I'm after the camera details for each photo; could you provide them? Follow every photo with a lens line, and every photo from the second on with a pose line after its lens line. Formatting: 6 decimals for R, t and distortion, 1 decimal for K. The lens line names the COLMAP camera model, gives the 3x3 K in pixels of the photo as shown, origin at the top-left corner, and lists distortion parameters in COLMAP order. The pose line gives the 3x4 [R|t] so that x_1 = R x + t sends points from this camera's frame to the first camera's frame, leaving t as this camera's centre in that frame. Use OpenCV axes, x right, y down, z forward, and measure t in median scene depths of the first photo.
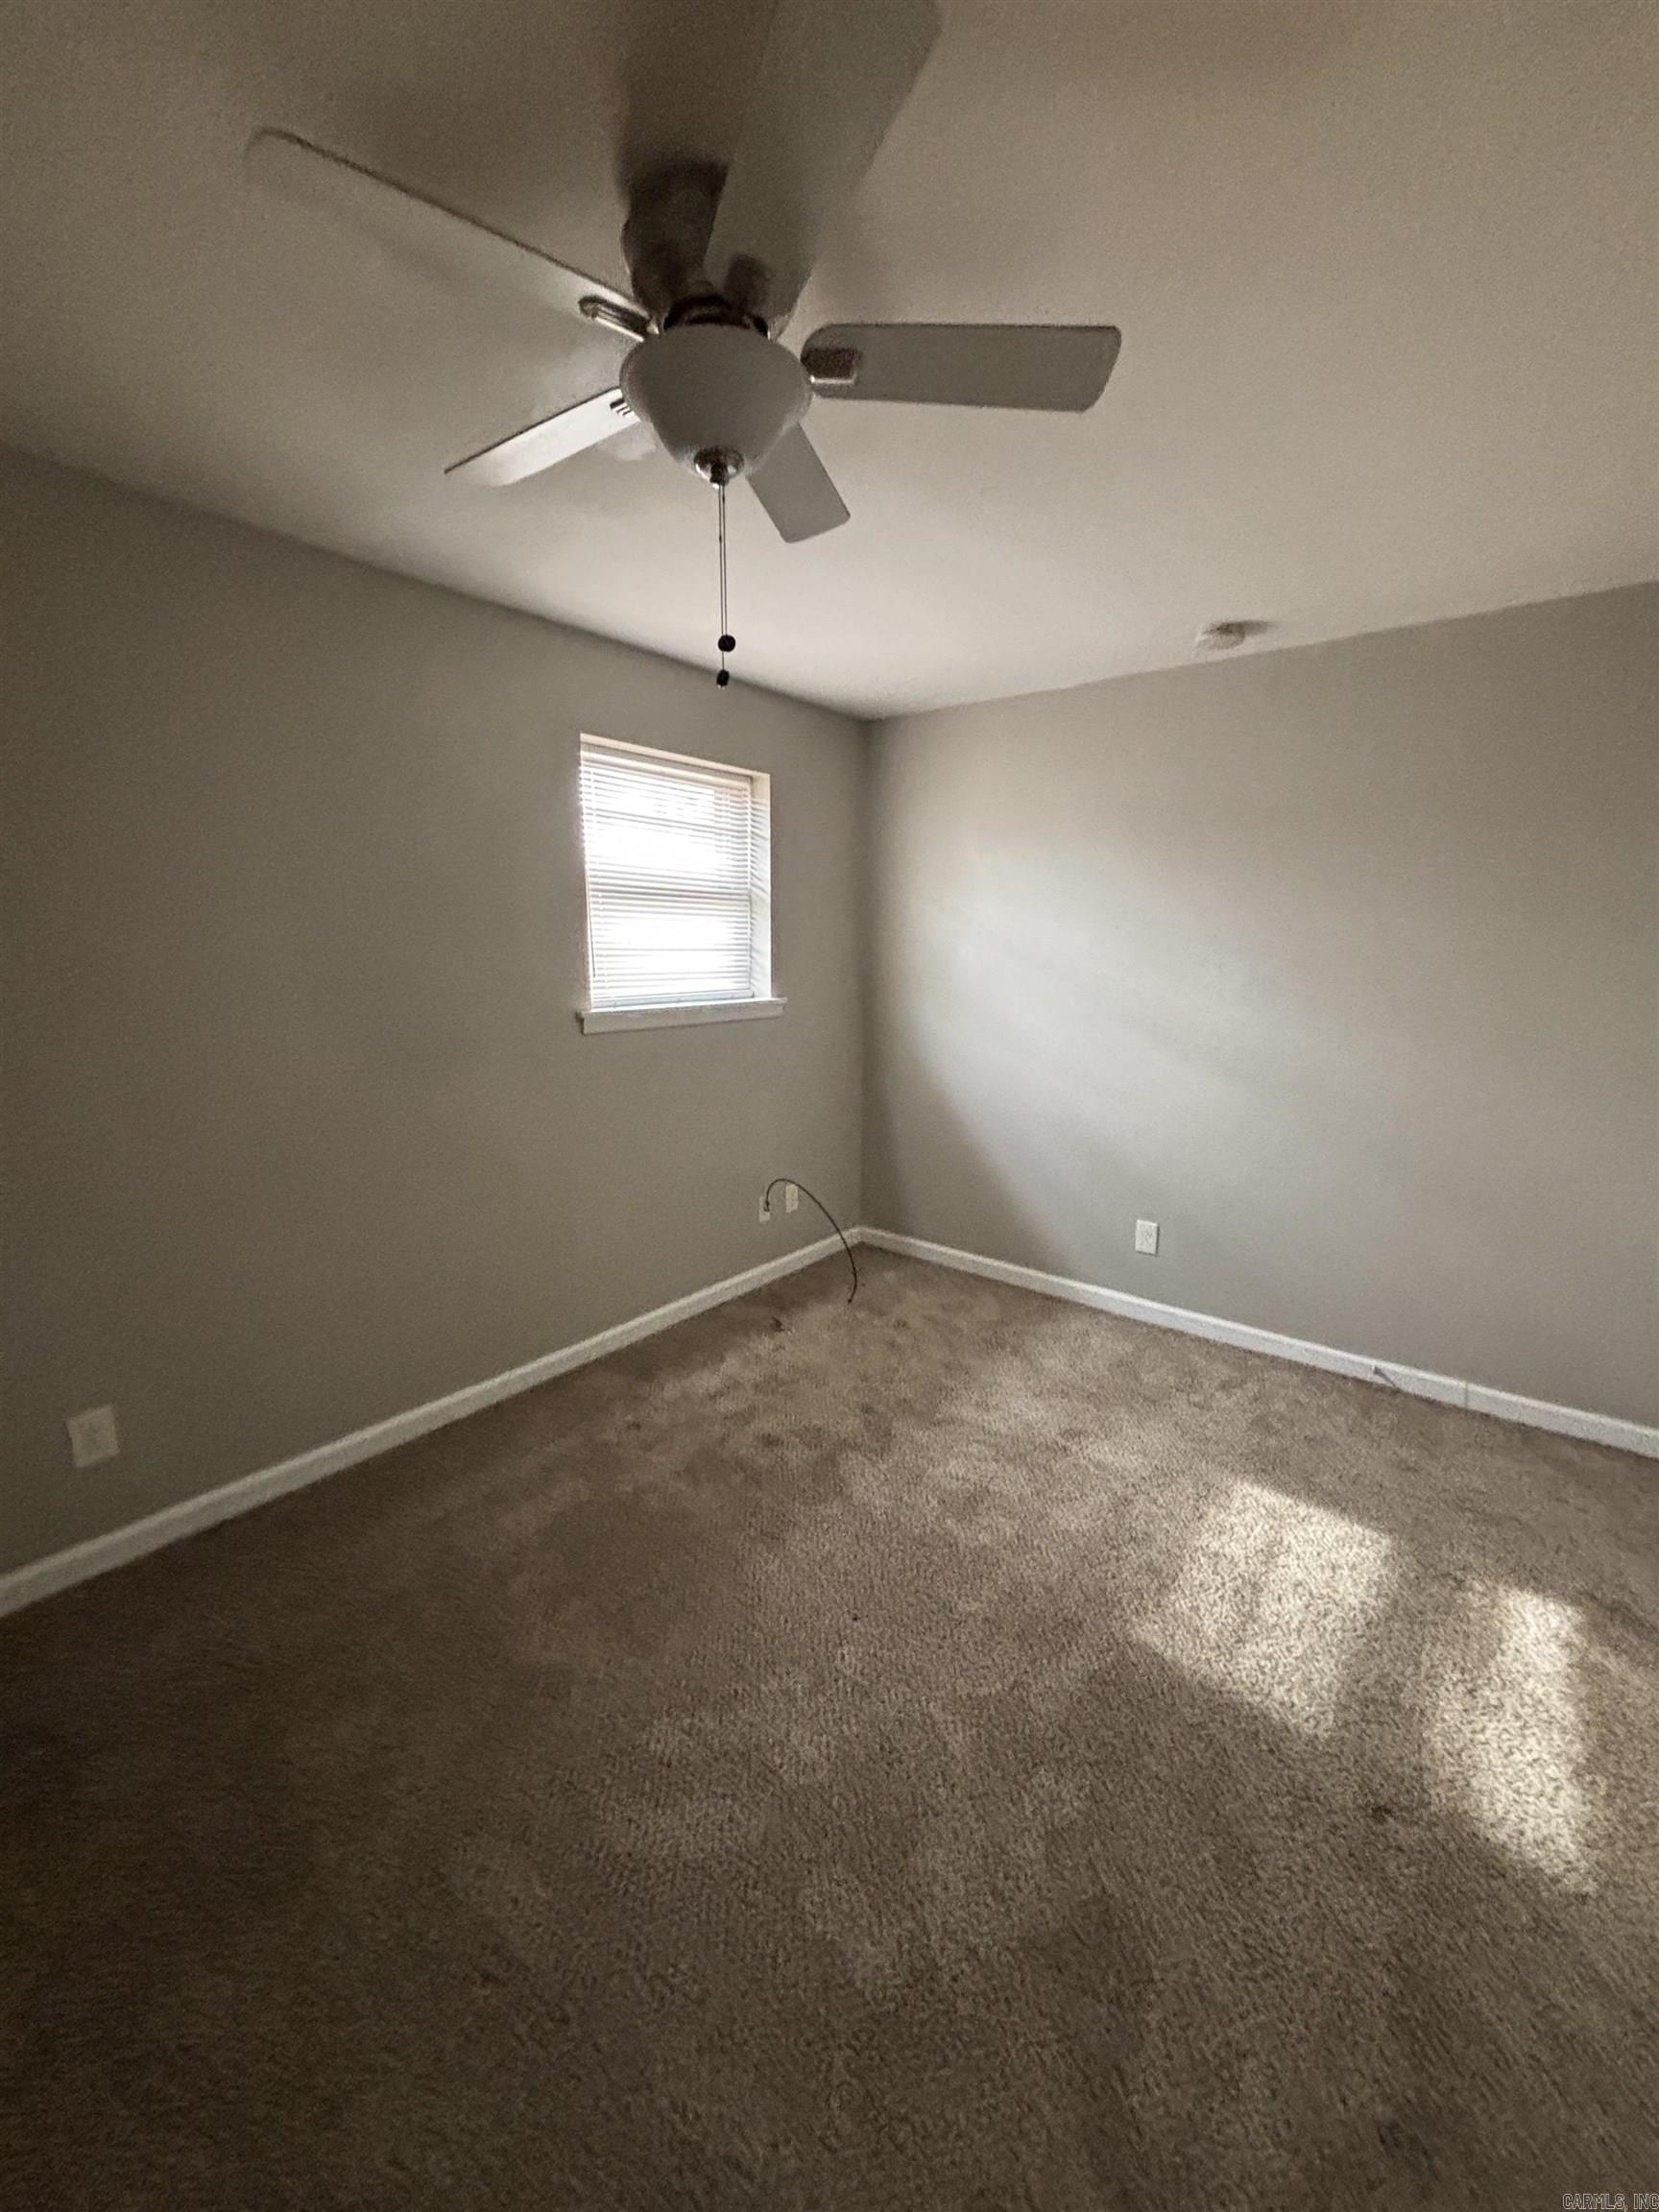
lens RADIAL K [[888.7, 0, 831.3], [0, 888.7, 1100.9], [0, 0, 1]] dist [-0.000050, 0.000685]
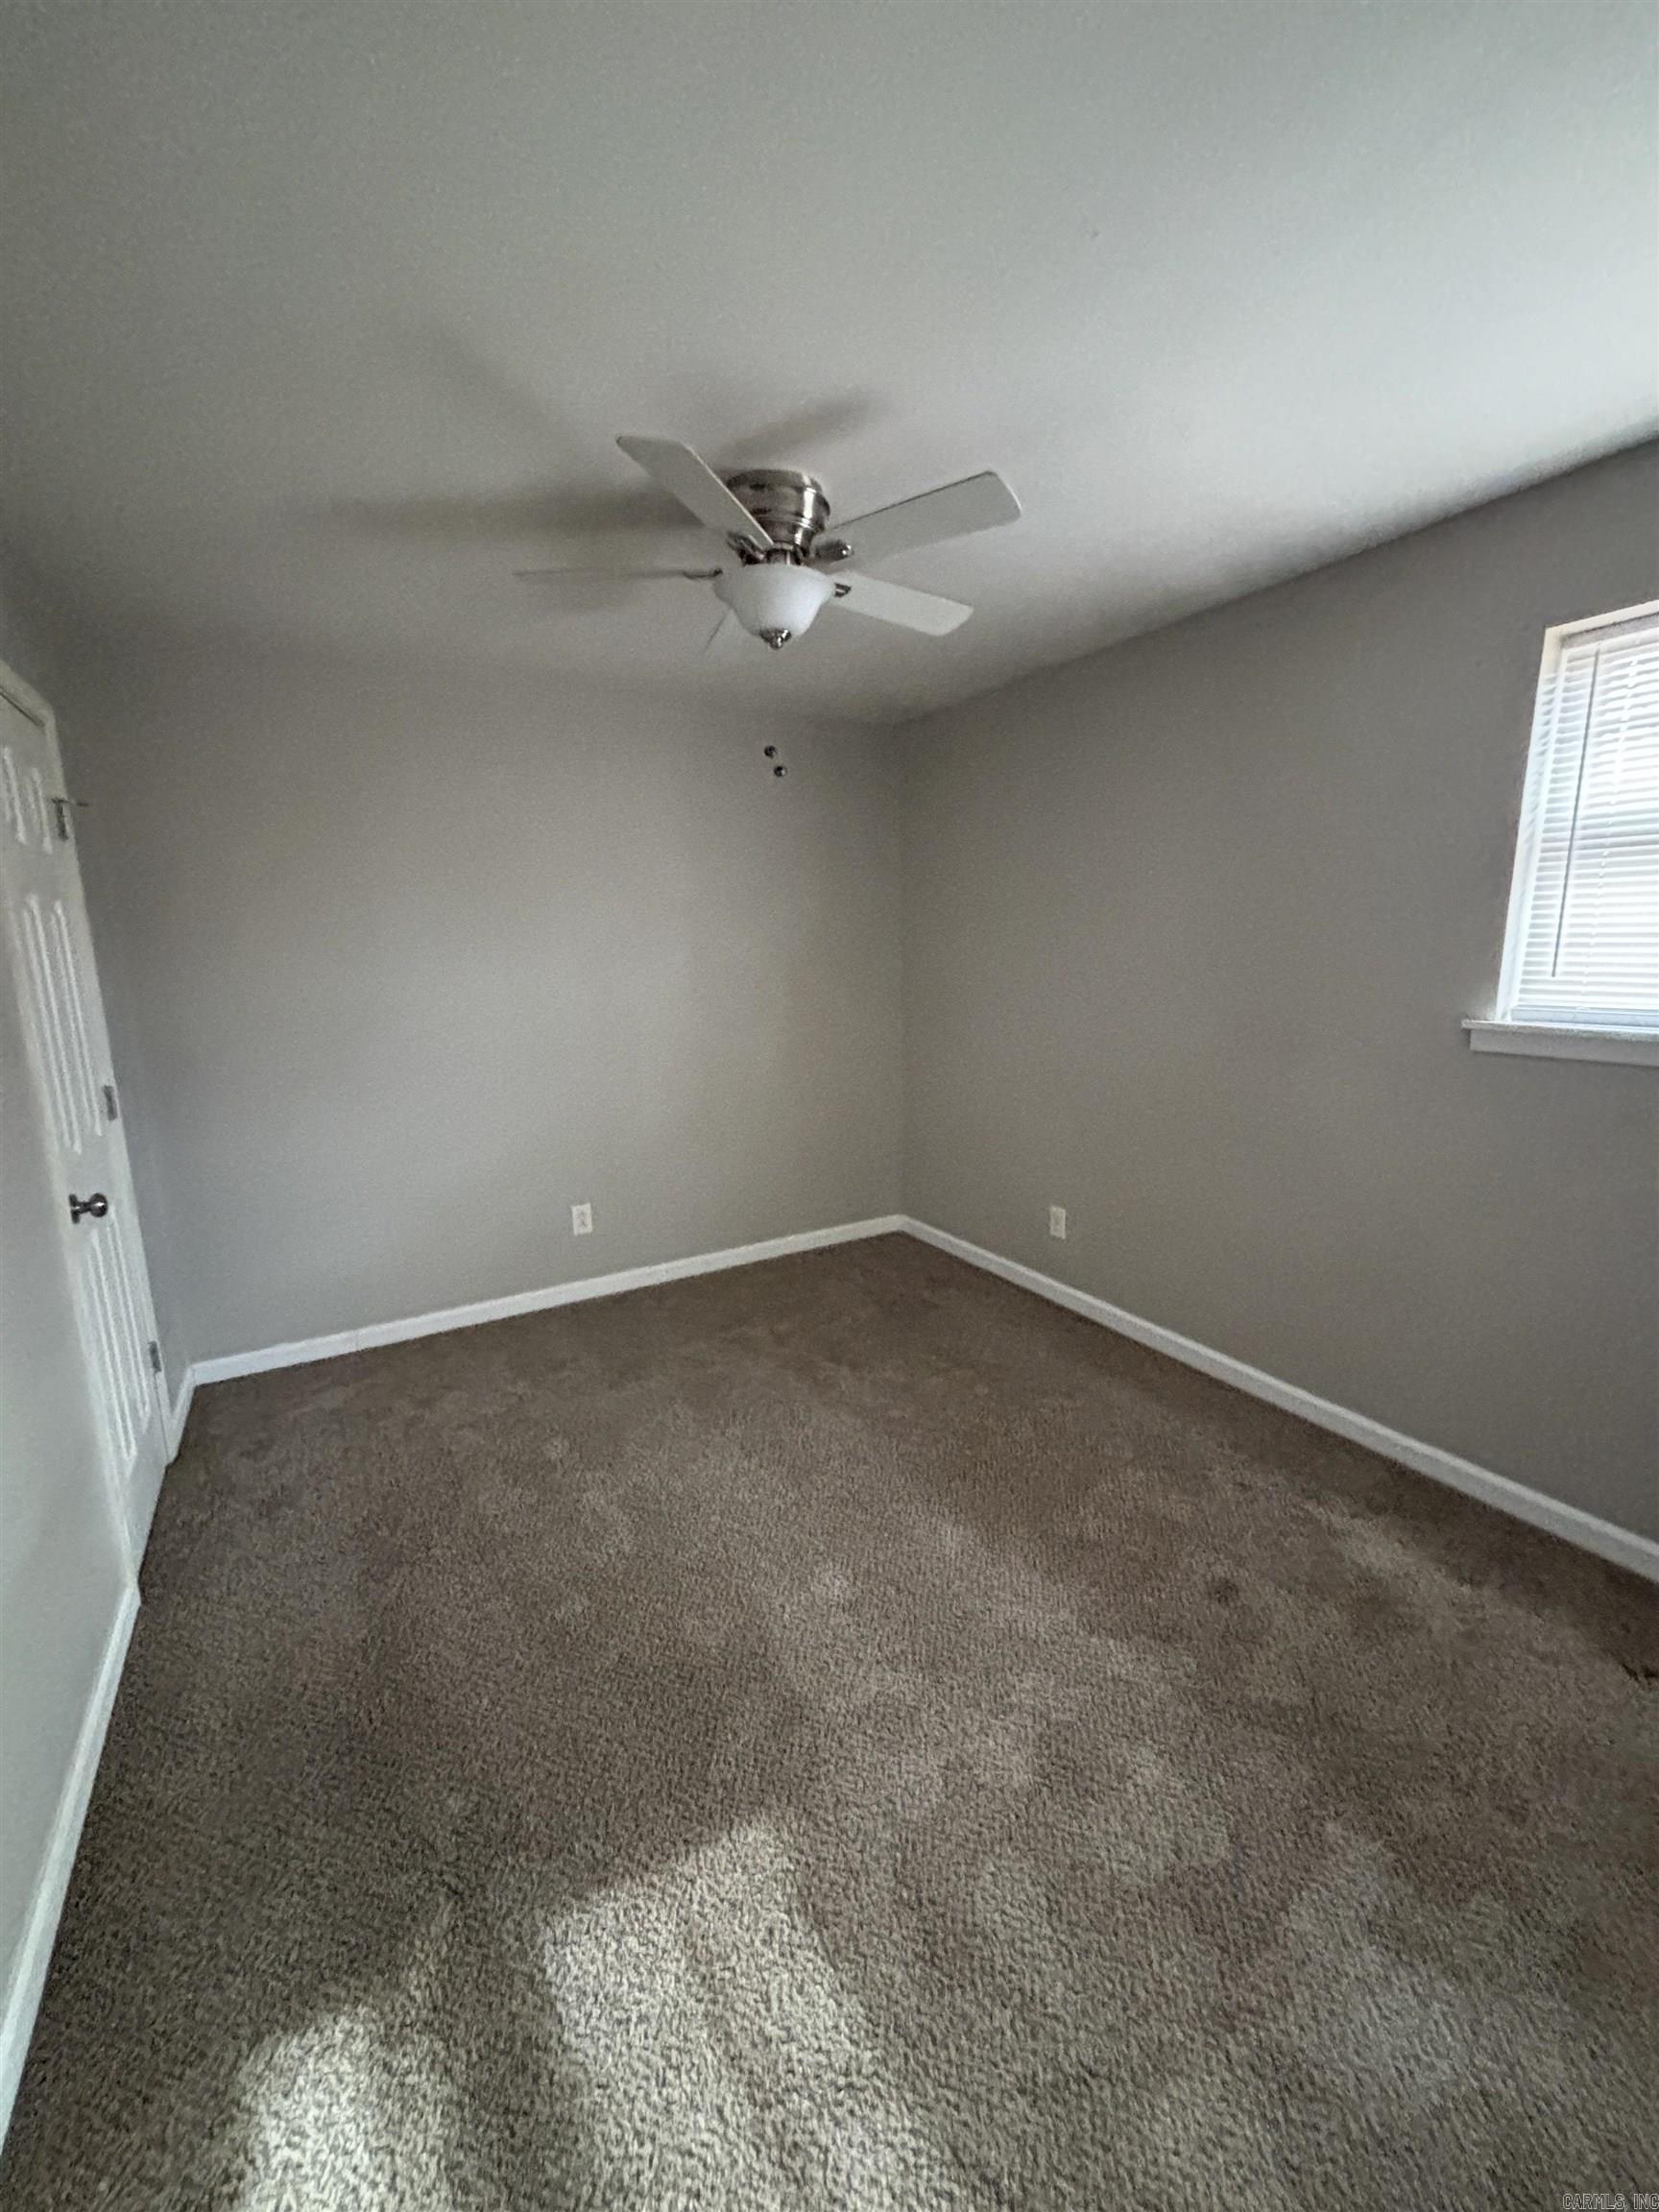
lens RADIAL K [[888.7, 0, 831.3], [0, 888.7, 1100.9], [0, 0, 1]] dist [-0.000050, 0.000685]
pose [[-0.369795, 0.165448, -0.914264, 0.629415], [-0.143984, 0.961926, 0.232310, -0.136140], [0.917889, 0.217546, -0.331894, 0.791316]]
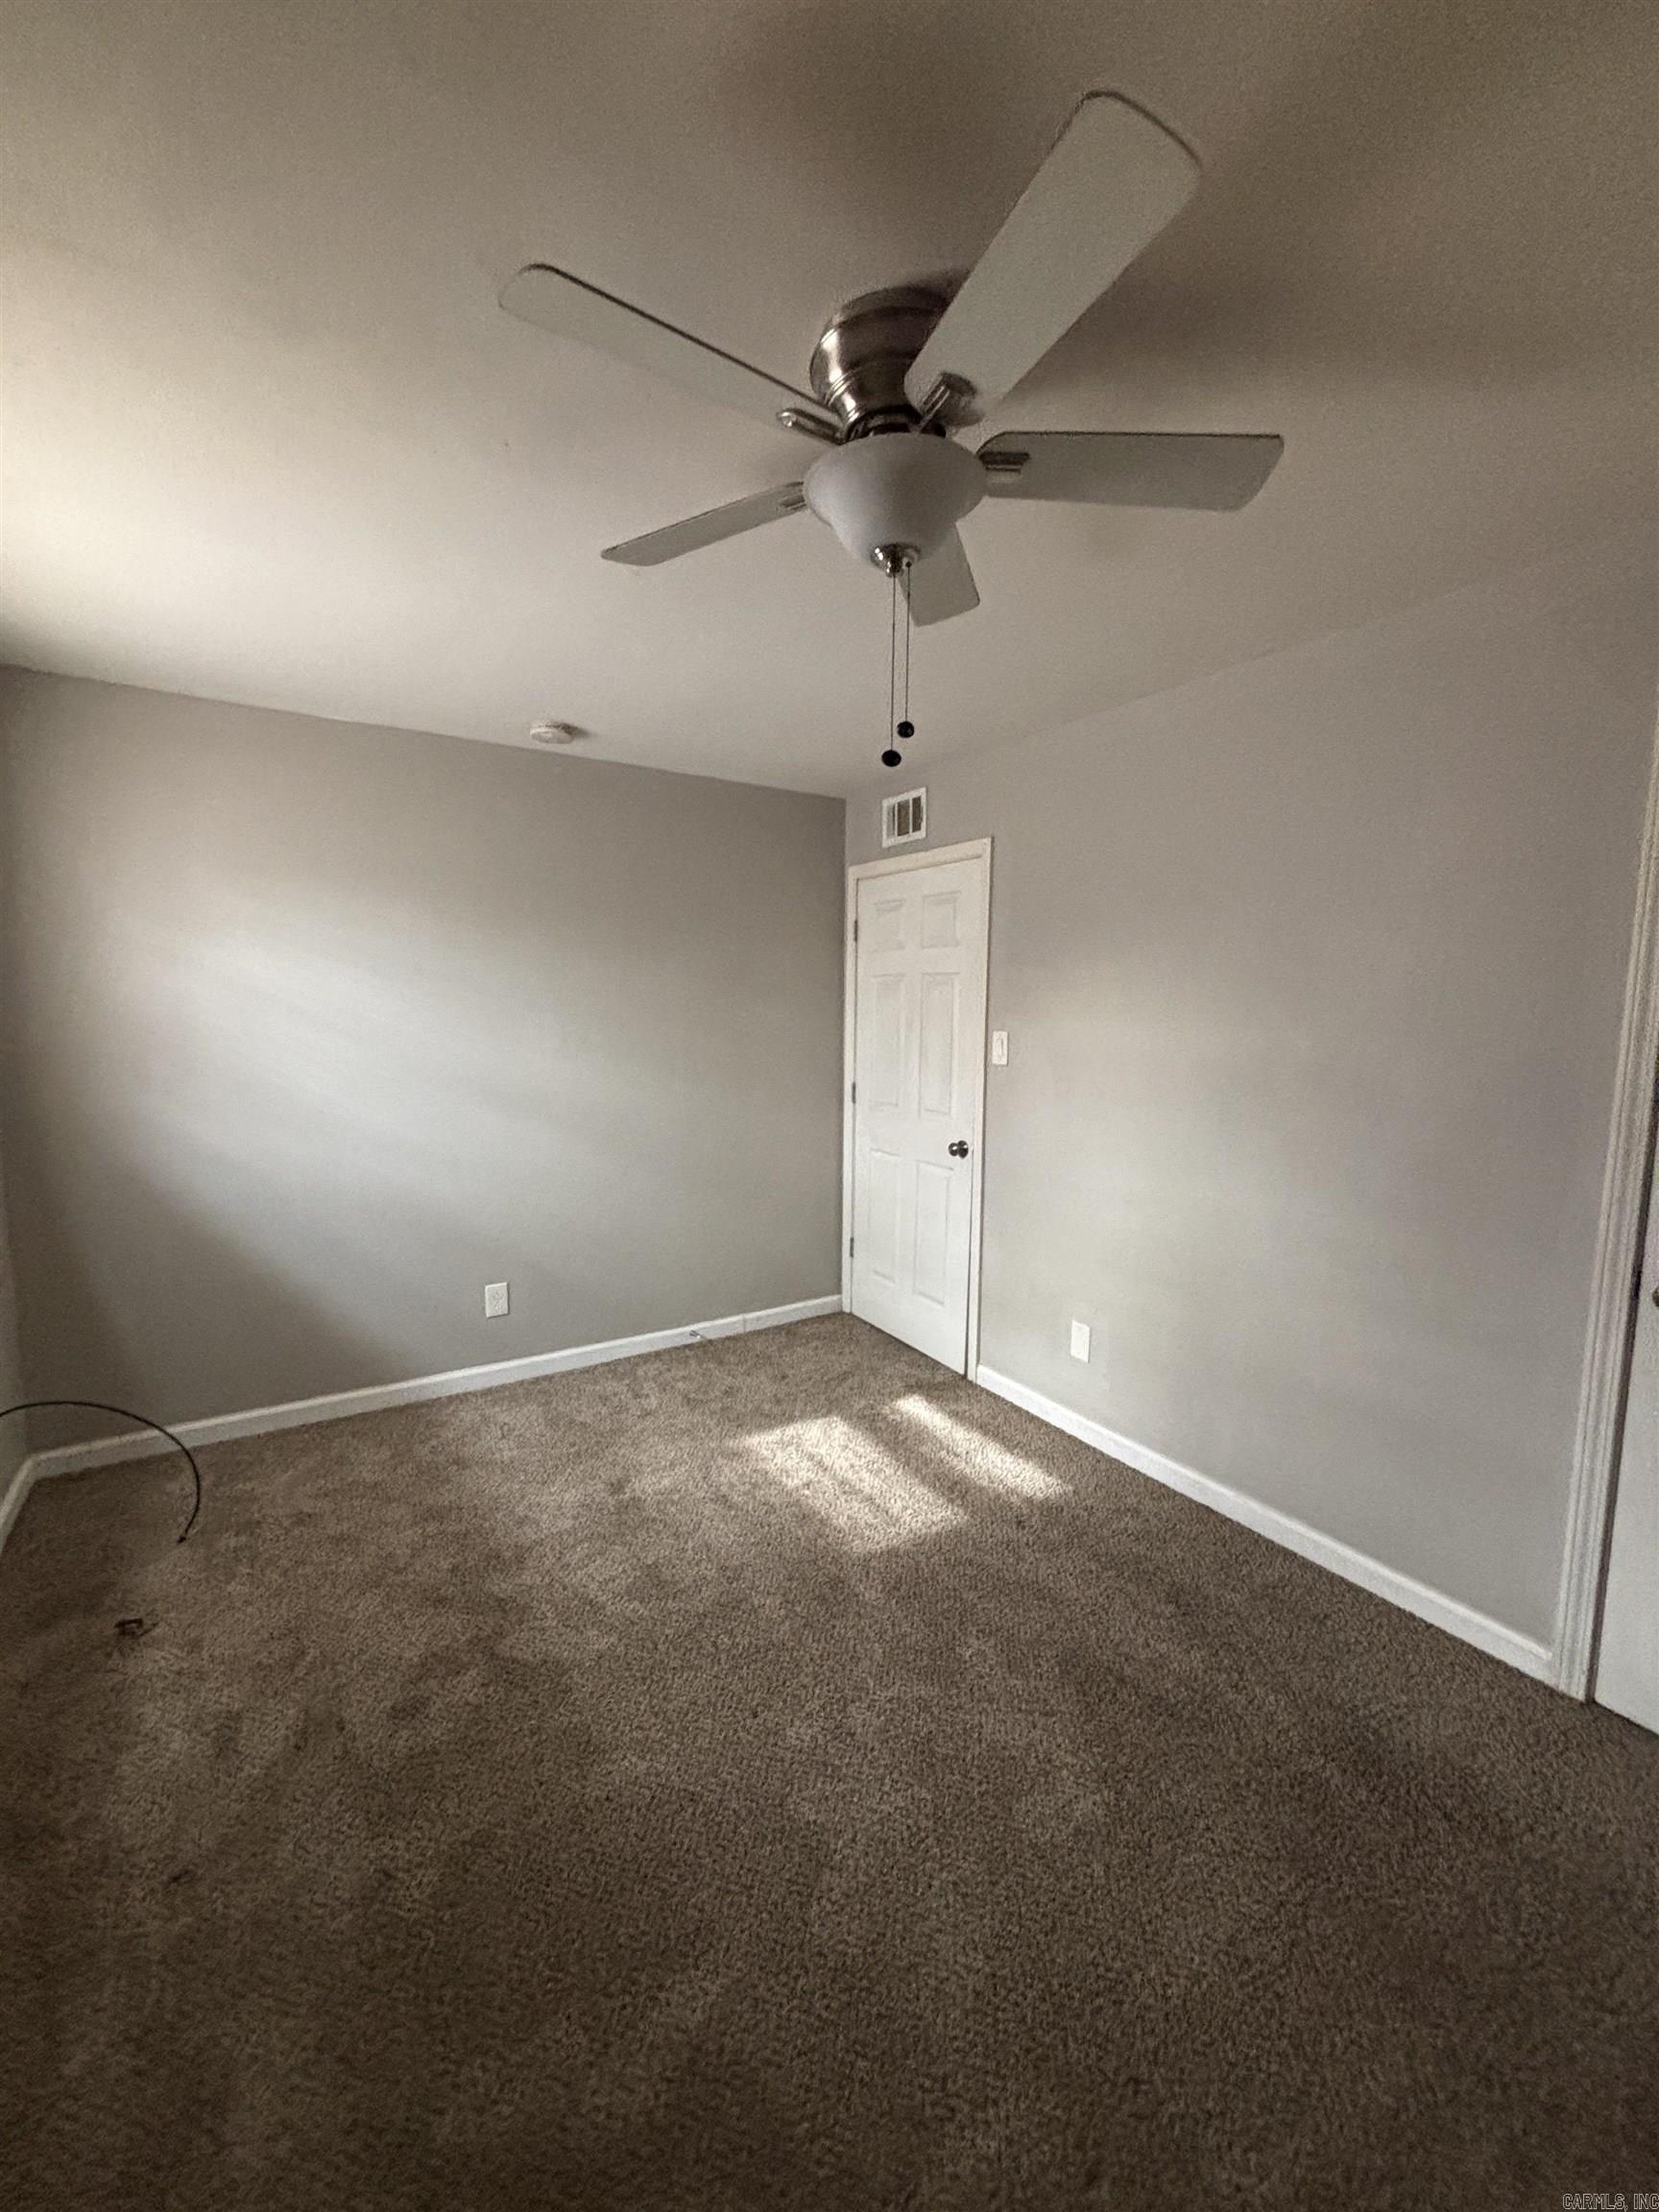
lens RADIAL K [[888.7, 0, 831.3], [0, 888.7, 1100.9], [0, 0, 1]] dist [-0.000050, 0.000685]
pose [[0.332463, -0.110316, 0.936642, -0.519585], [0.168048, 0.984172, 0.056264, -0.070456], [-0.928024, 0.138695, 0.345739, 0.346362]]
